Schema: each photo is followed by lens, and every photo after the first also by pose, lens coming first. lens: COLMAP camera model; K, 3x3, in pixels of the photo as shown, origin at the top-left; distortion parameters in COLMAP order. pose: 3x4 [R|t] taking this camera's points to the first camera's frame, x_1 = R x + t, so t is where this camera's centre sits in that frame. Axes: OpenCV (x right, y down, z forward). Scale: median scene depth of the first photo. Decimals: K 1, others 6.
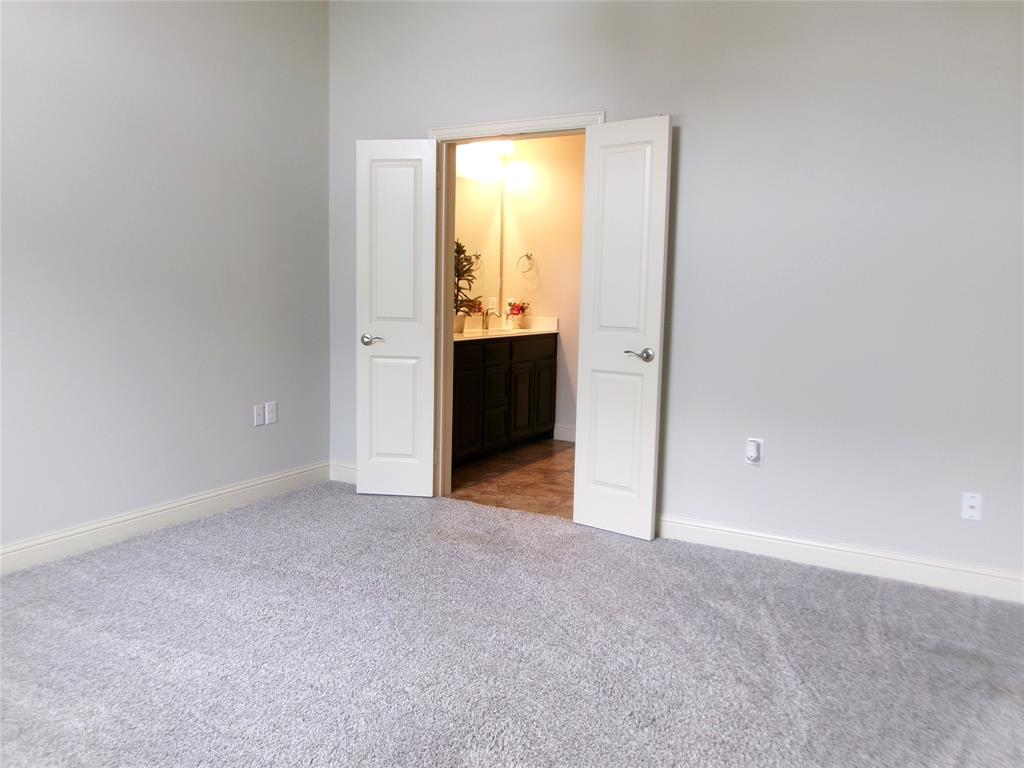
lens RADIAL K [[799.6, 0, 513.1], [0, 799.6, 386.4], [0, 0, 1]] dist [-0.033360, 0.071443]
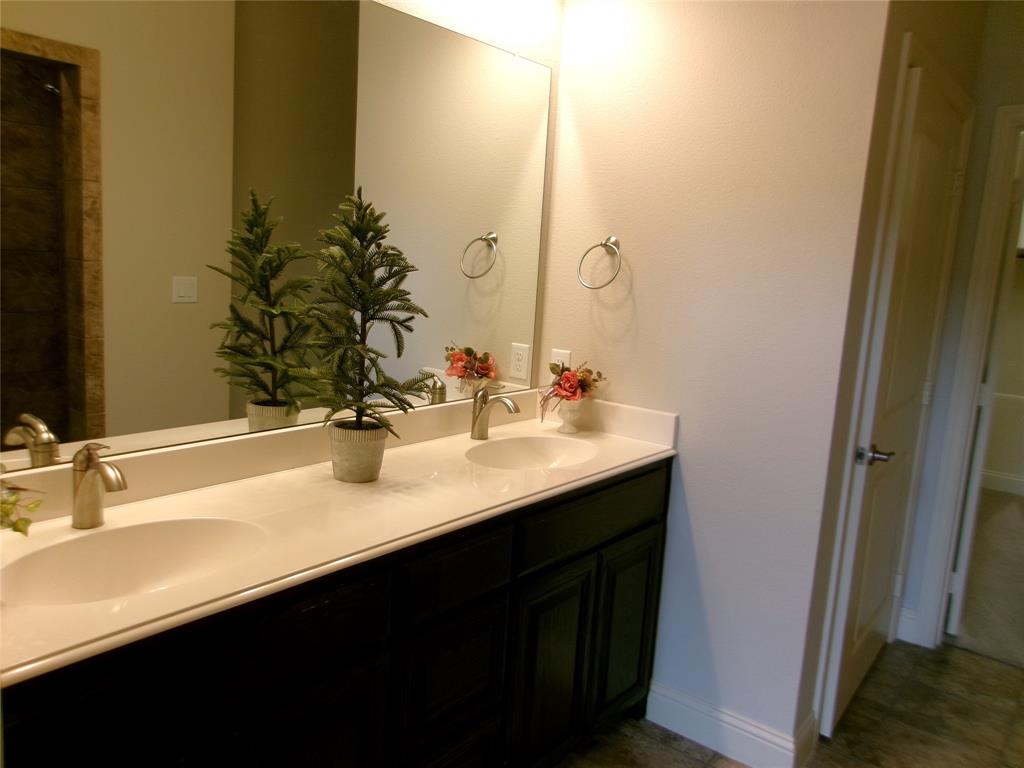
lens RADIAL K [[799.6, 0, 508.5], [0, 799.6, 384.5], [0, 0, 1]] dist [-0.033360, 0.071443]
pose [[0.986052, 0.060878, -0.154907, 0.035080], [-0.055652, 0.997732, 0.037856, -0.109593], [0.156860, -0.028707, 0.987203, 0.615688]]
